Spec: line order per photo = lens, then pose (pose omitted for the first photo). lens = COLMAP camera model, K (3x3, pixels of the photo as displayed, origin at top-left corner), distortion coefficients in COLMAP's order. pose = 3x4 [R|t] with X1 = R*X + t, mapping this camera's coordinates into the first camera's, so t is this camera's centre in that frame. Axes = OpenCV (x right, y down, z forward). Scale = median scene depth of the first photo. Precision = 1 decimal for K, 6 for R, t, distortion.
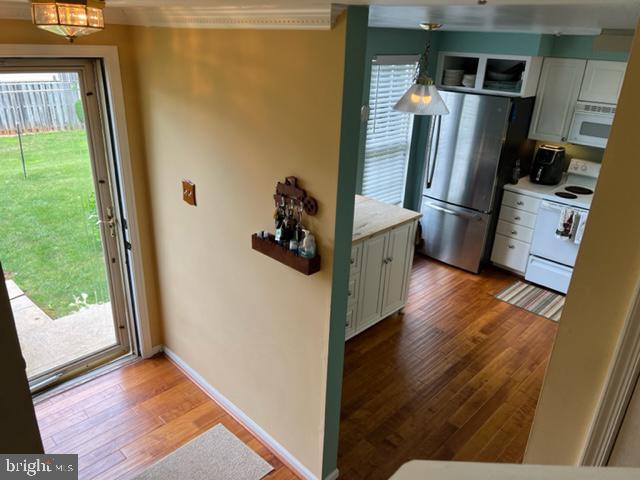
lens RADIAL K [[480.2, 0, 318.5], [0, 480.2, 240.0], [0, 0, 1]] dist [0.051650, -0.058246]
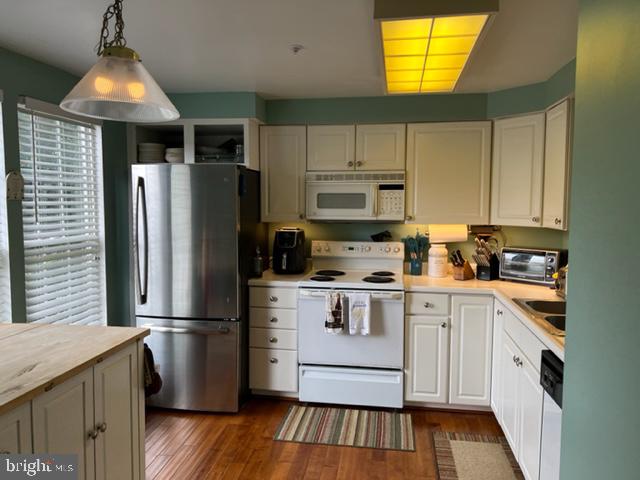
lens RADIAL K [[480.2, 0, 323.9], [0, 480.2, 238.6], [0, 0, 1]] dist [0.051650, -0.058246]
pose [[0.802034, -0.076150, 0.592404, 0.041849], [0.252091, 0.942325, -0.220166, 0.020230], [-0.541472, 0.325920, 0.774974, 0.343792]]
